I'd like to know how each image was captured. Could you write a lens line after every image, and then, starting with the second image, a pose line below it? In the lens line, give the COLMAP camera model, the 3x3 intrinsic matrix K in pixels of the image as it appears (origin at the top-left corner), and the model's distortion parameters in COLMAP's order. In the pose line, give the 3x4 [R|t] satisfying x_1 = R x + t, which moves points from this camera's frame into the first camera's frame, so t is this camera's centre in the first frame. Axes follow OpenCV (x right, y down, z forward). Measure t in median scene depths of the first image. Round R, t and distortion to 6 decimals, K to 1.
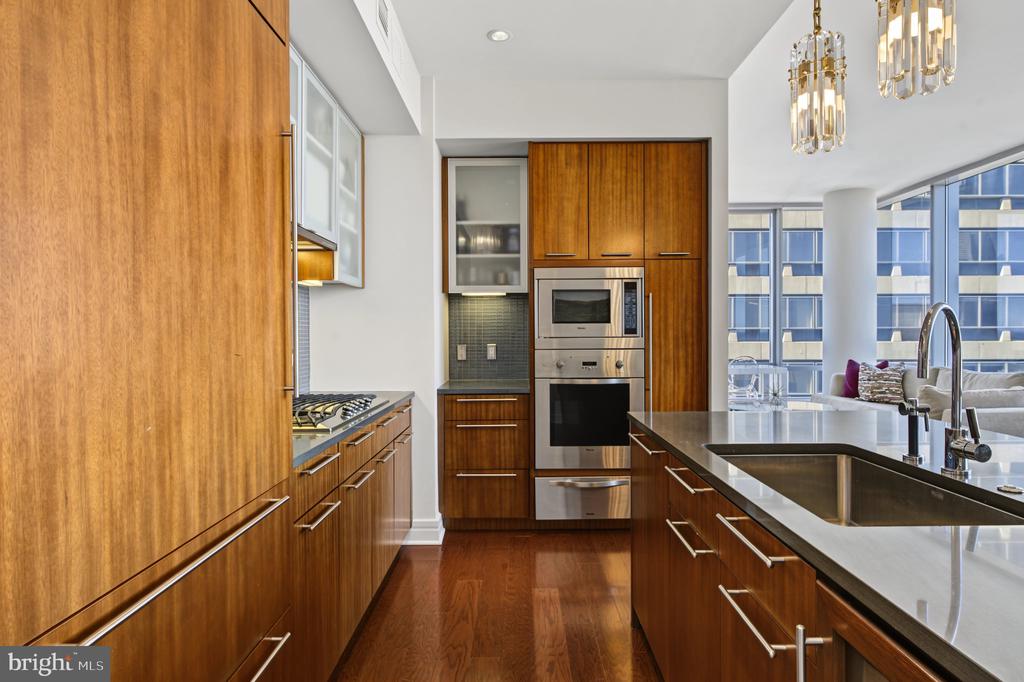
lens RADIAL K [[579.5, 0, 514.2], [0, 579.5, 340.4], [0, 0, 1]] dist [-0.004537, -0.005377]
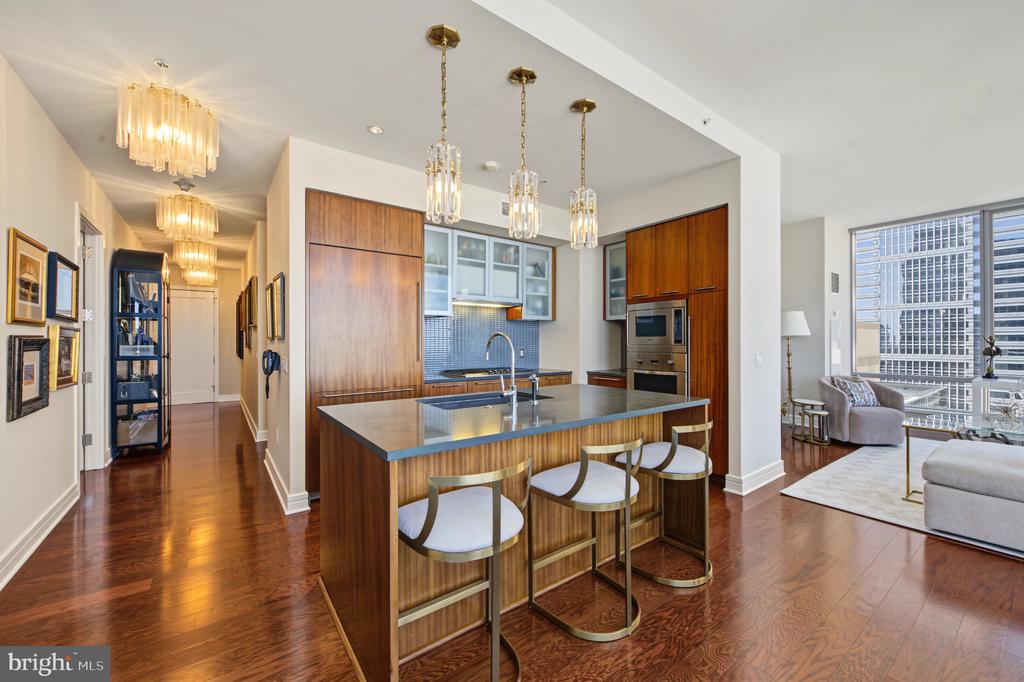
lens RADIAL K [[407.5, 0, 512.0], [0, 407.5, 339.3], [0, 0, 1]] dist [0.001125, 0.000014]
pose [[0.593274, 0.001447, -0.804999, 0.805916], [-0.009553, 0.999941, -0.005244, -0.012022], [0.804944, 0.010801, 0.593253, 0.005559]]
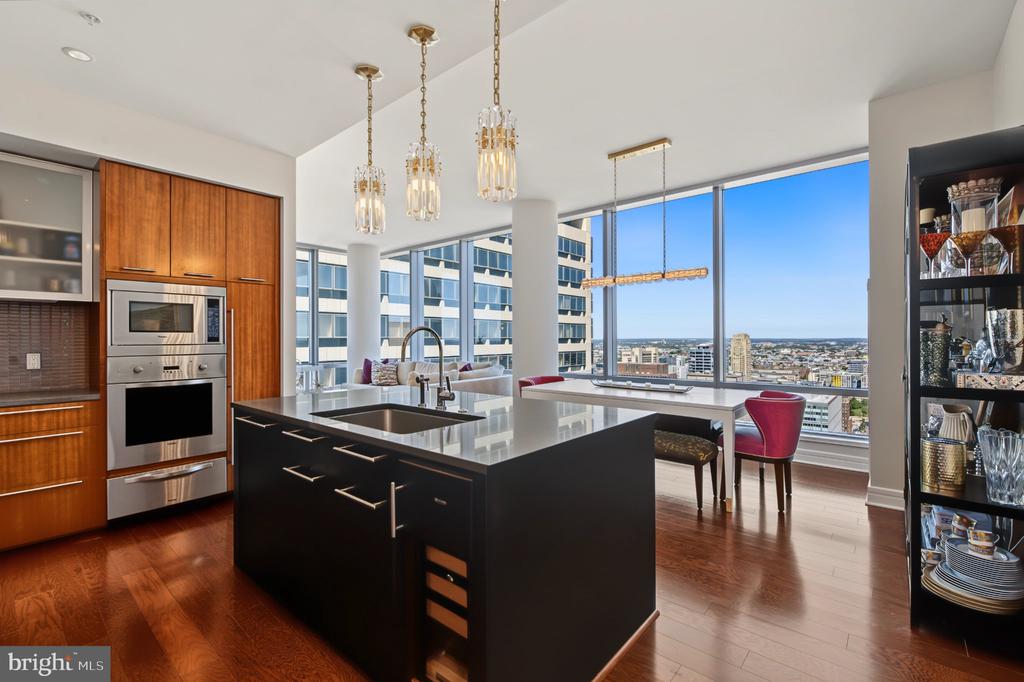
lens RADIAL K [[450.0, 0, 515.3], [0, 450.0, 337.1], [0, 0, 1]] dist [-0.000180, -0.000034]
pose [[0.649035, 0.005355, 0.760739, -0.104595], [0.010688, 0.999812, -0.016156, 0.001160], [-0.760683, 0.018617, 0.648856, -0.090526]]
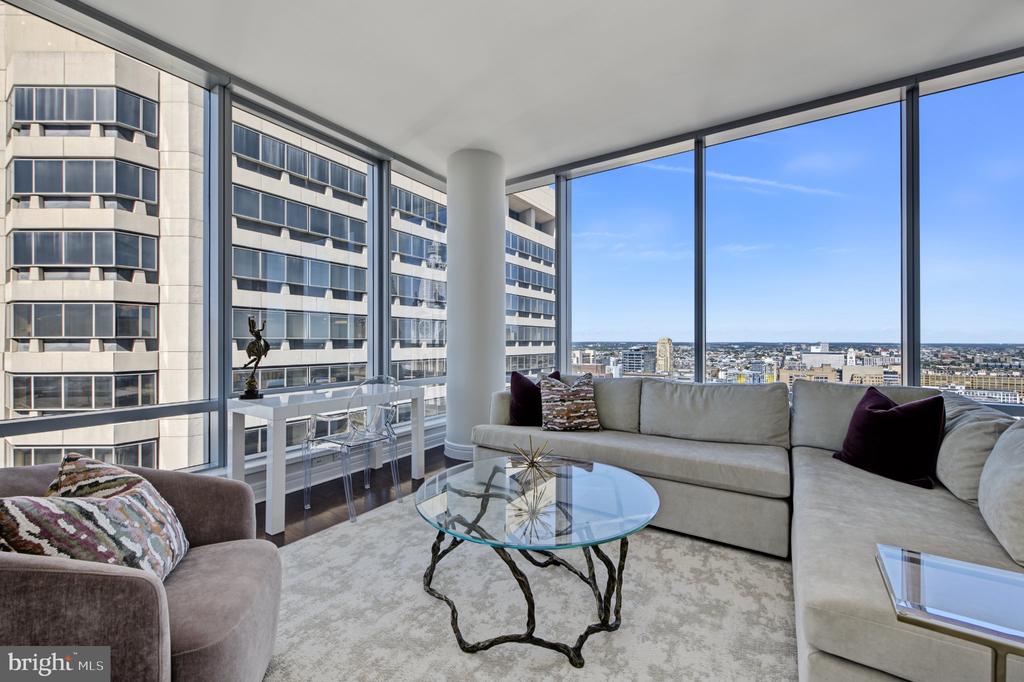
lens RADIAL K [[407.5, 0, 511.1], [0, 407.5, 344.0], [0, 0, 1]] dist [0.001125, 0.000014]
pose [[0.563071, 0.000049, 0.826408, 0.323718], [0.010047, 0.999926, -0.006905, 0.003460], [-0.826347, 0.012191, 0.563029, 1.519620]]
